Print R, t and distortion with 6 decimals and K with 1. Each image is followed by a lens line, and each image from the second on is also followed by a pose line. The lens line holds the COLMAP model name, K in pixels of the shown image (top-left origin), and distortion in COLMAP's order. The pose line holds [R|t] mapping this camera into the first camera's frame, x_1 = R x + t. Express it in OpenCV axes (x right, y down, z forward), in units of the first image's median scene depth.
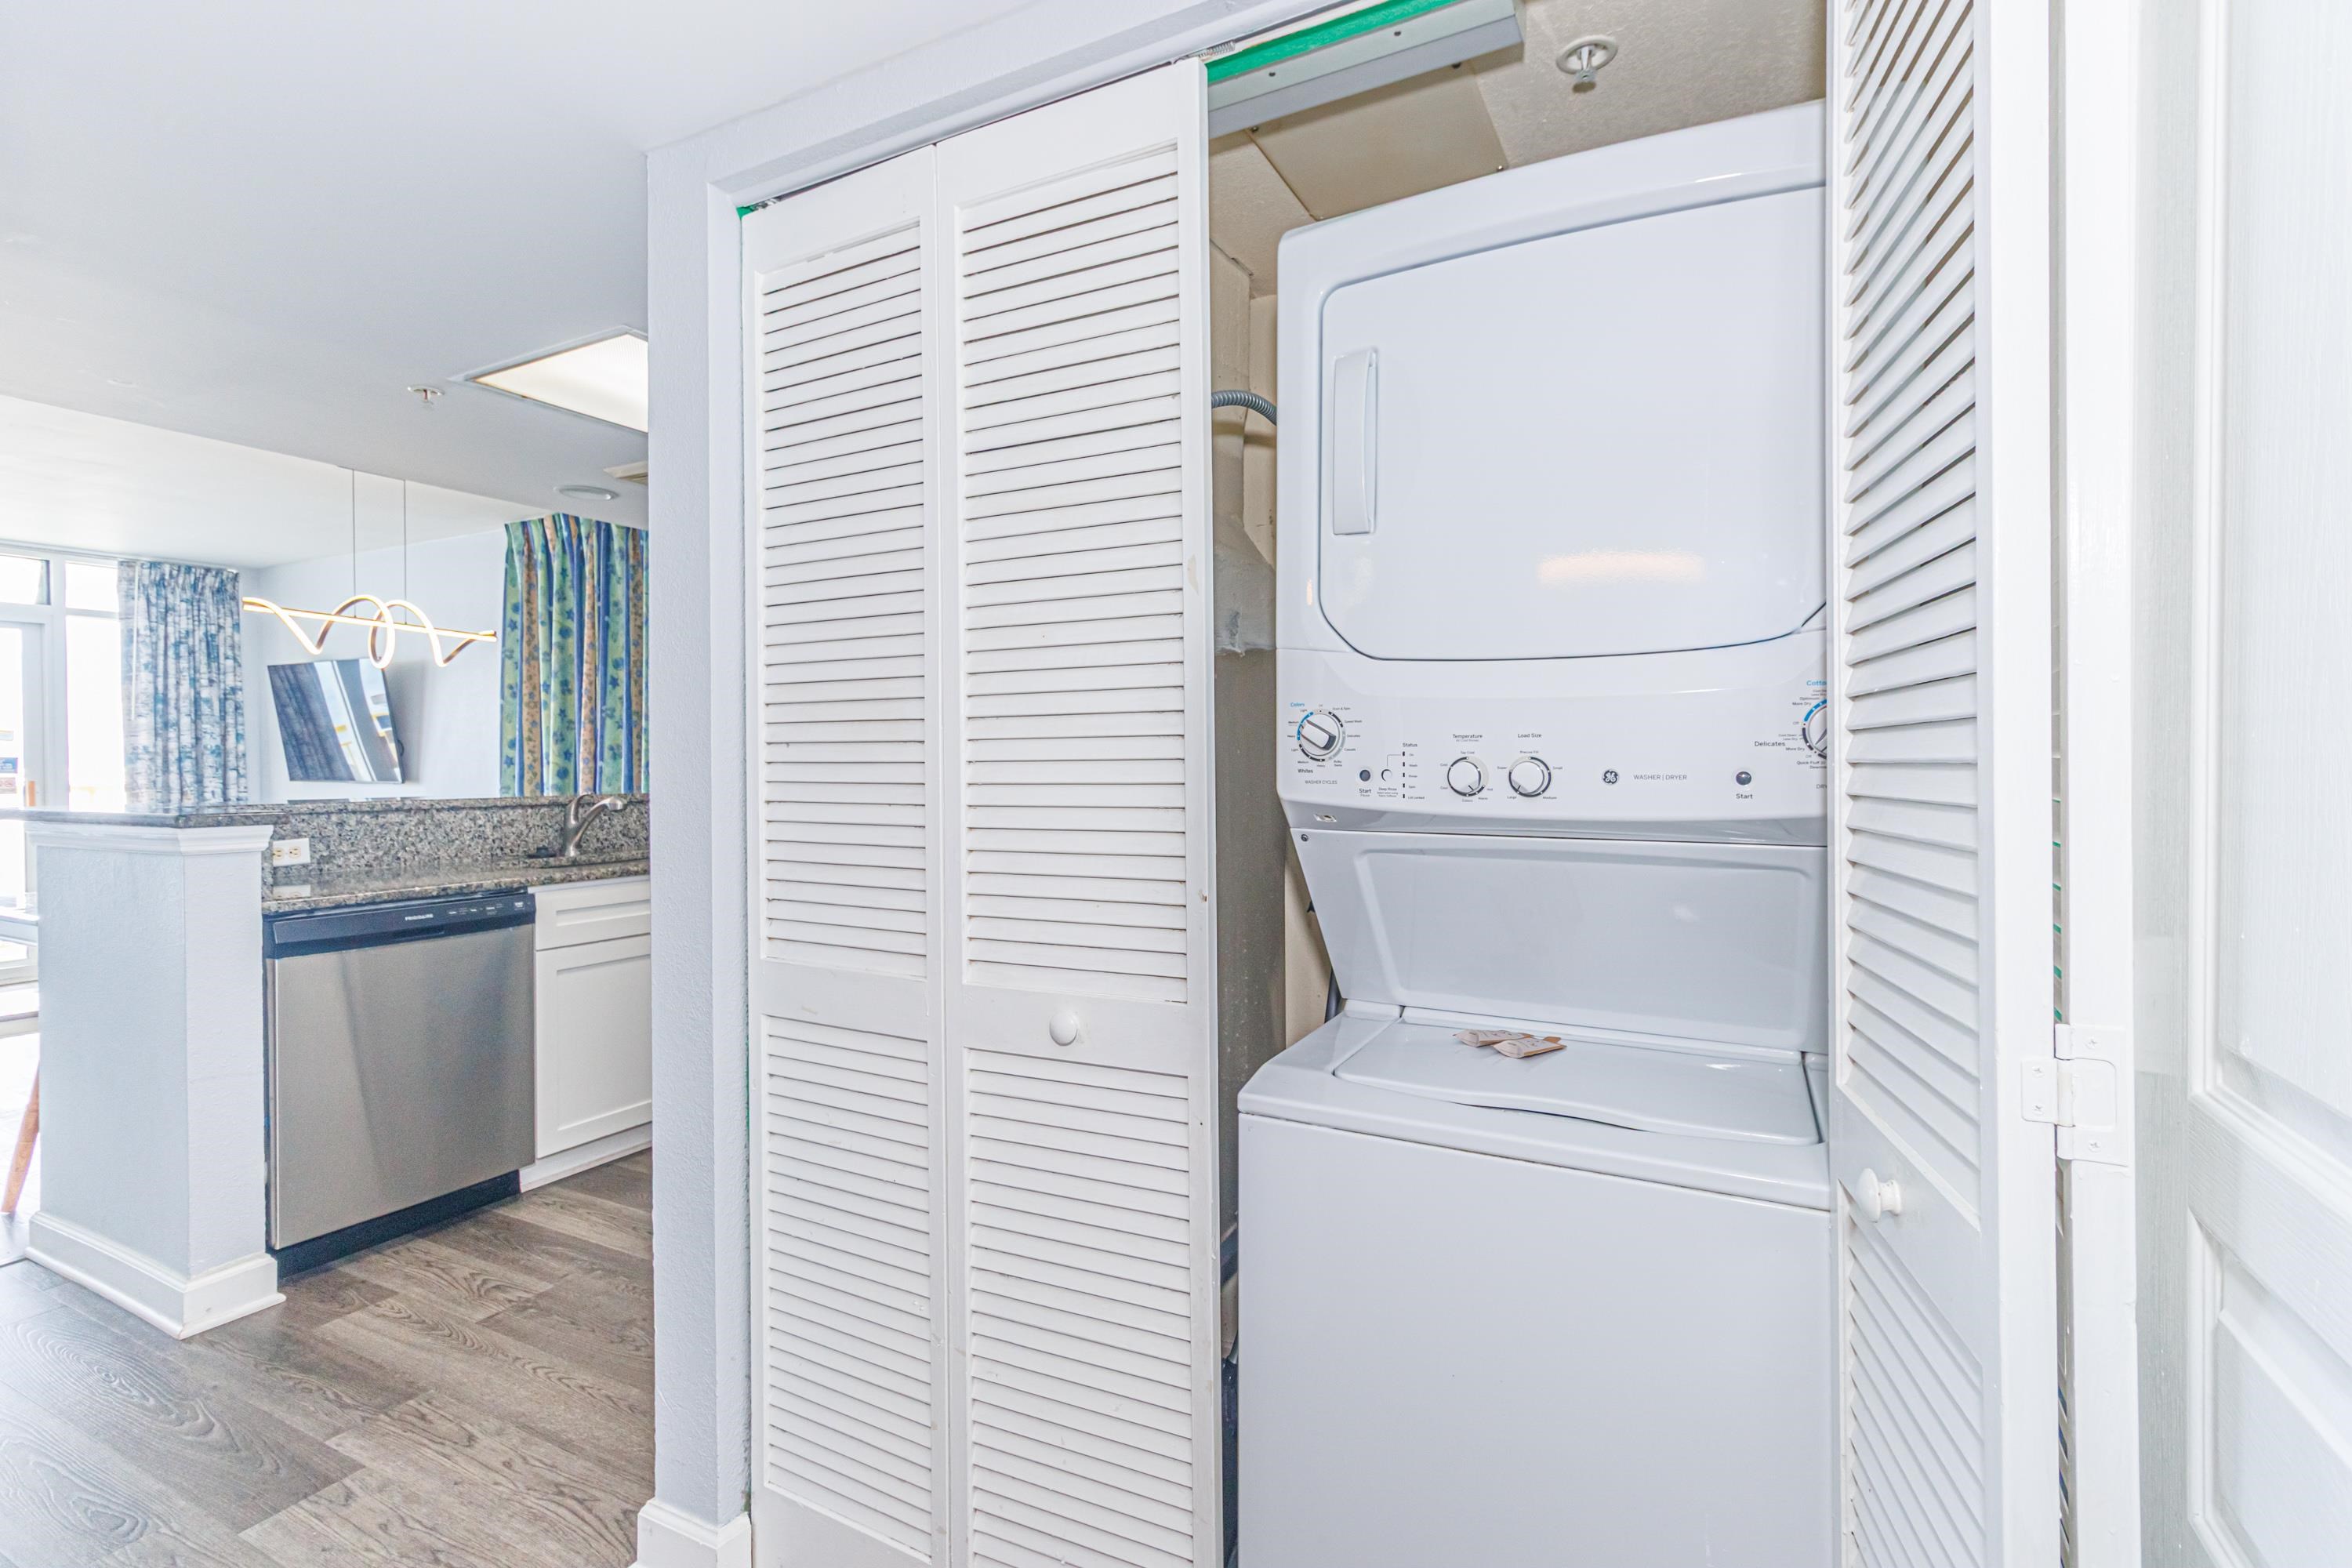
lens RADIAL K [[1083.6, 0, 1171.0], [0, 1083.6, 774.2], [0, 0, 1]] dist [-0.000312, 0.000445]
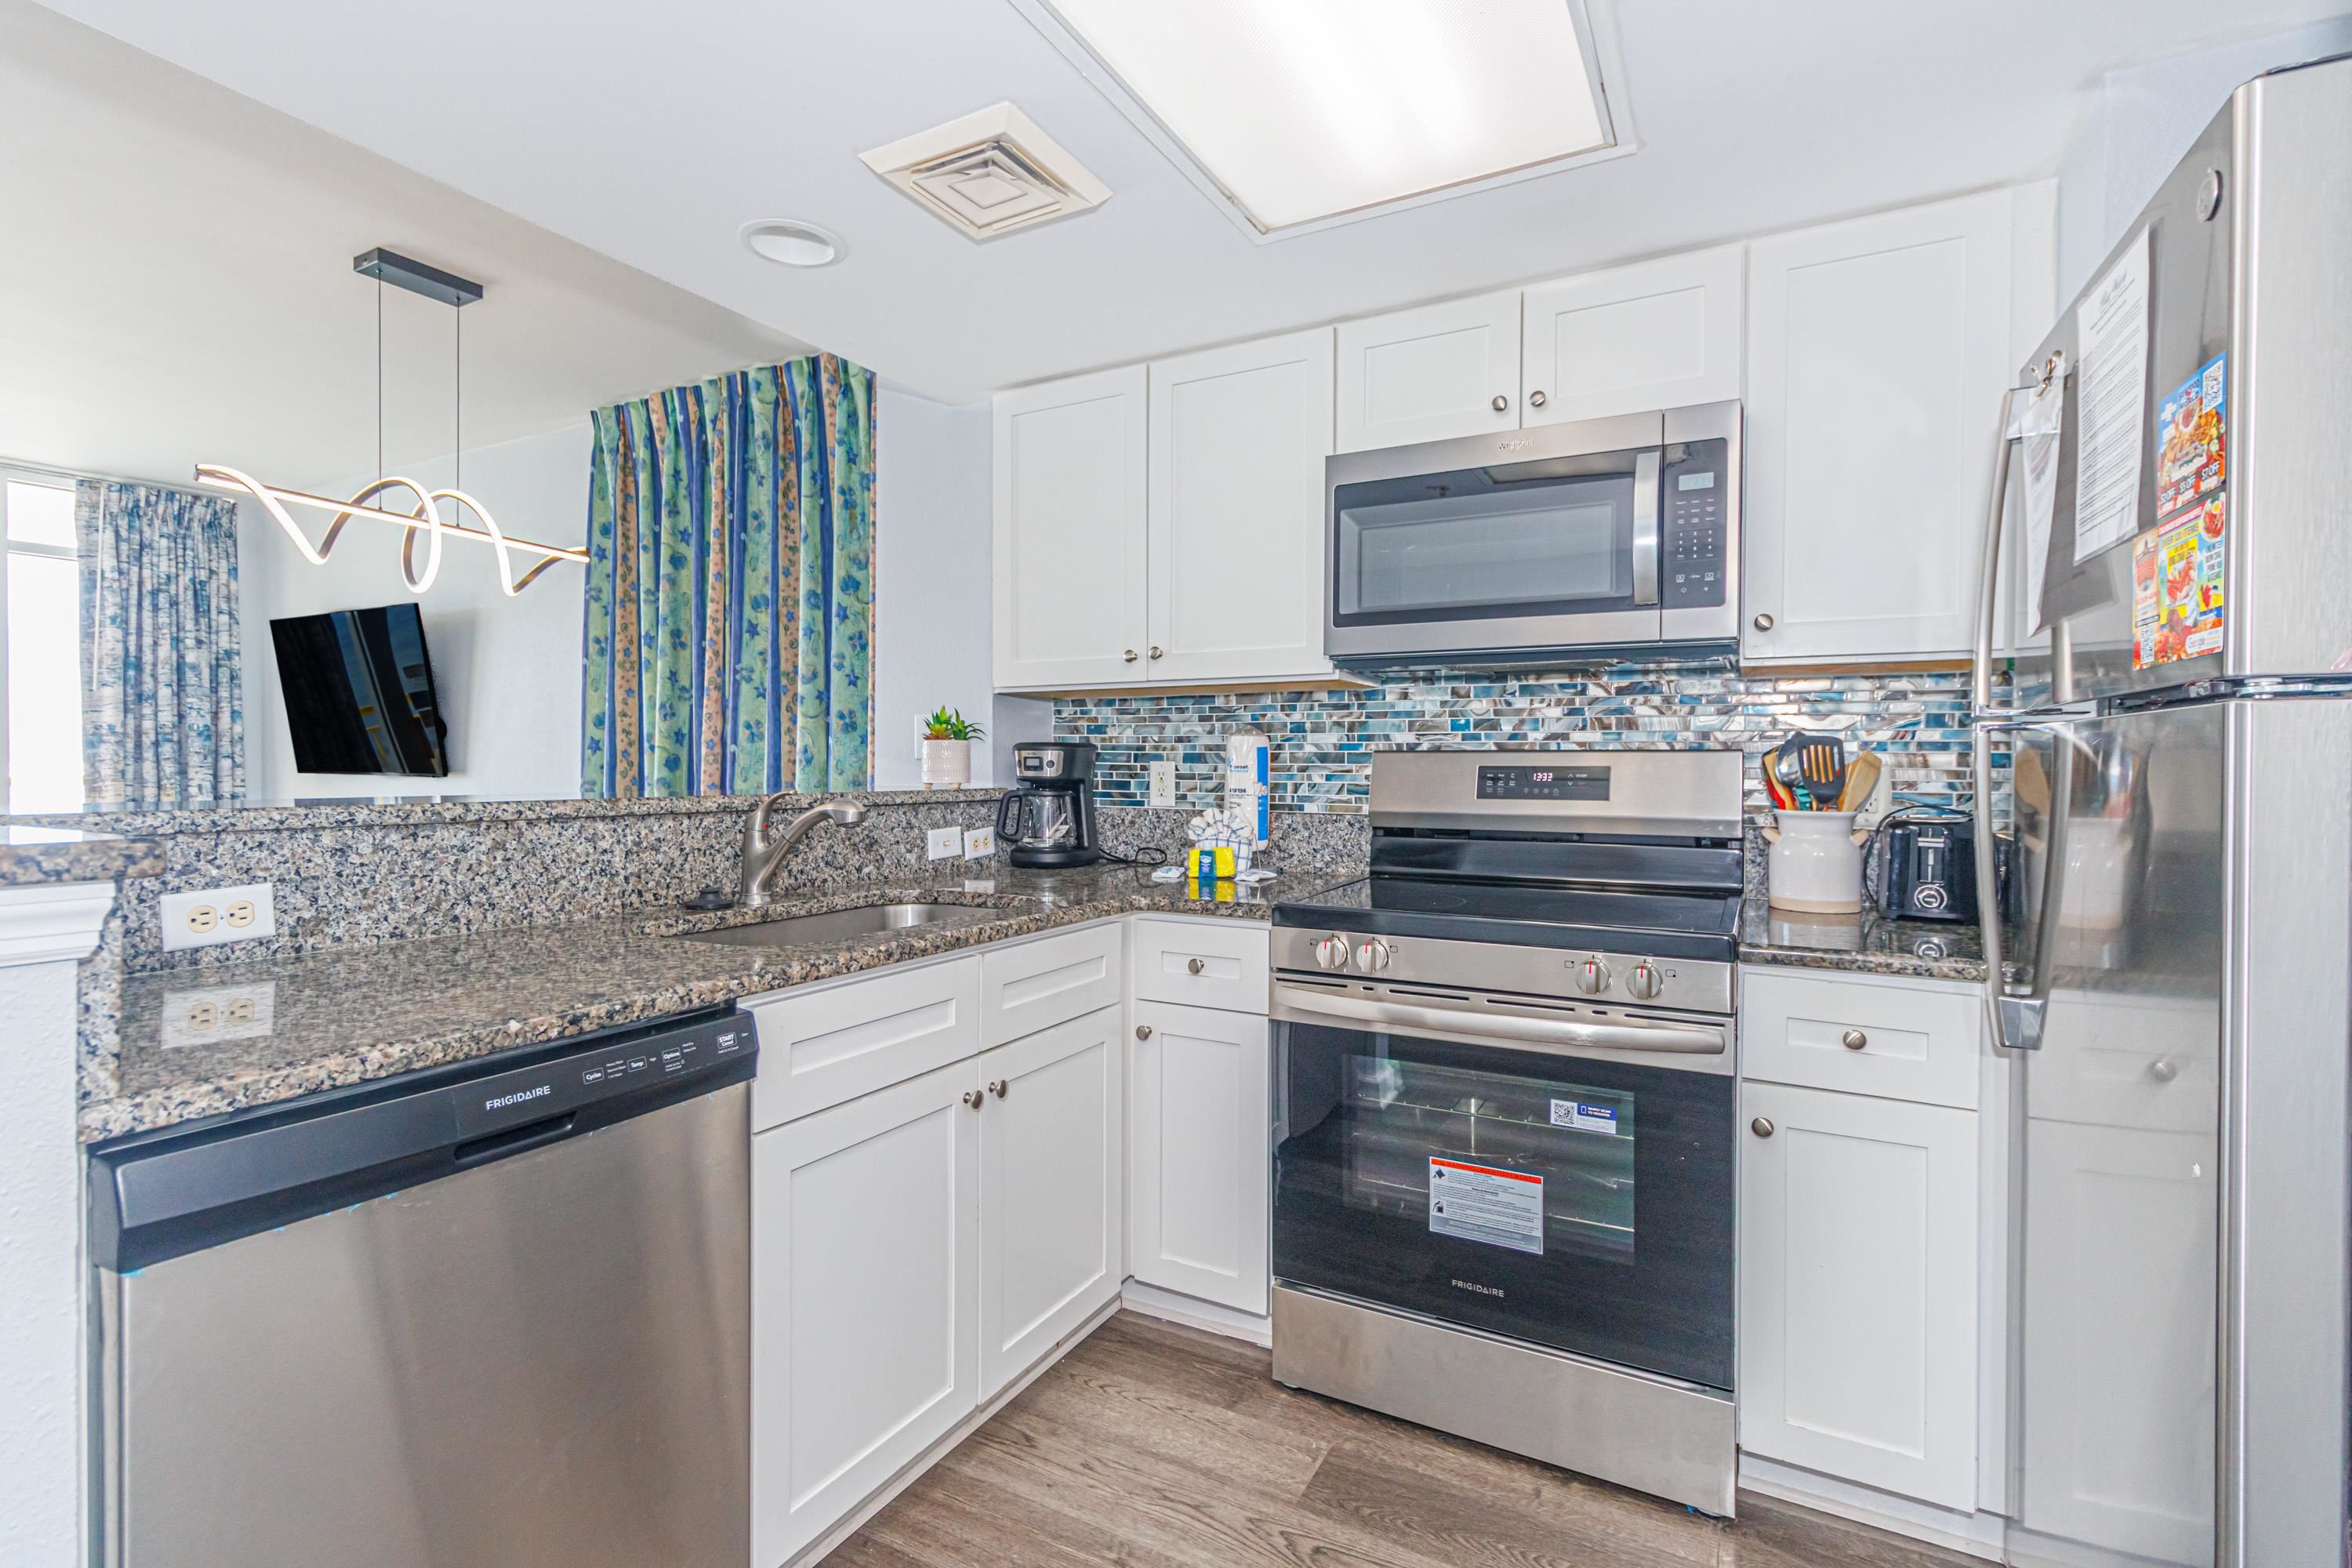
lens RADIAL K [[1085.7, 0, 1161.6], [0, 1085.7, 773.1], [0, 0, 1]] dist [0.000633, 0.000992]
pose [[0.999637, 0.007227, -0.025956, -0.194189], [-0.007310, 0.999968, -0.003108, 0.004906], [0.025932, 0.003297, 0.999658, 0.262743]]
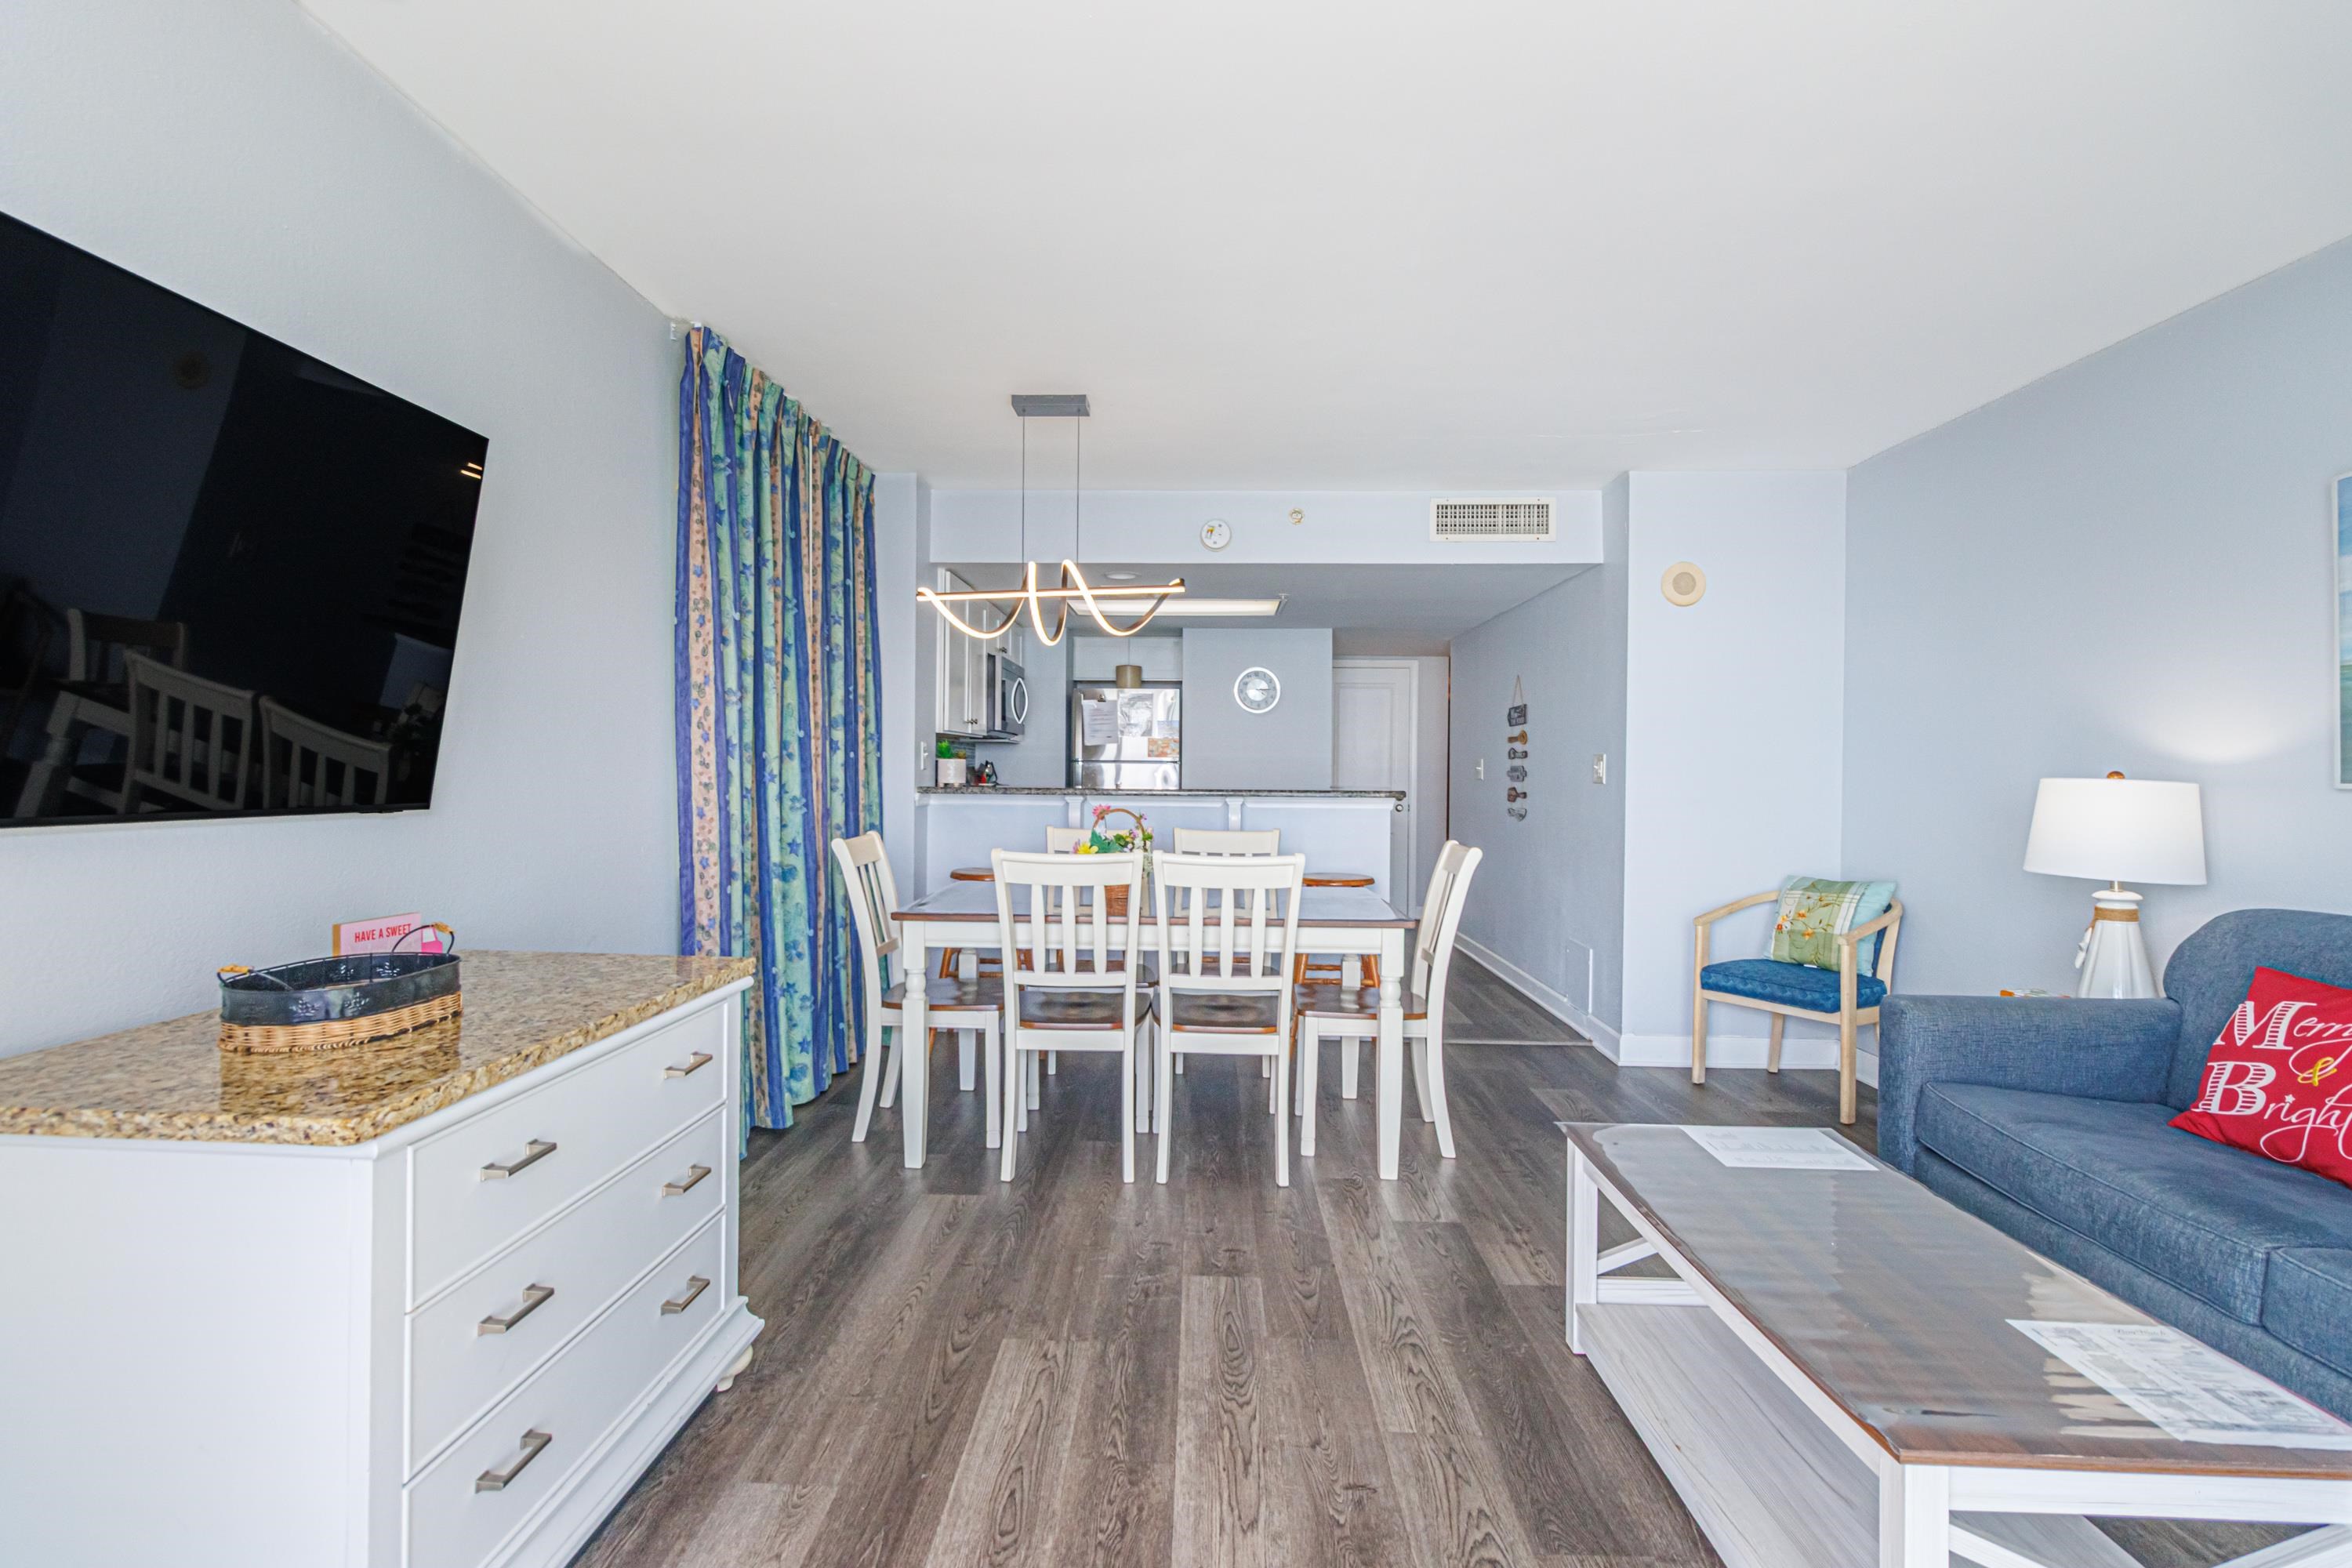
lens RADIAL K [[1084.4, 0, 1157.3], [0, 1084.4, 780.4], [0, 0, 1]] dist [-0.003378, 0.000198]
pose [[-0.424228, -0.010483, 0.905495, -1.073501], [0.003669, 0.999905, 0.013294, -0.003629], [-0.905548, 0.008962, -0.424149, 0.903013]]
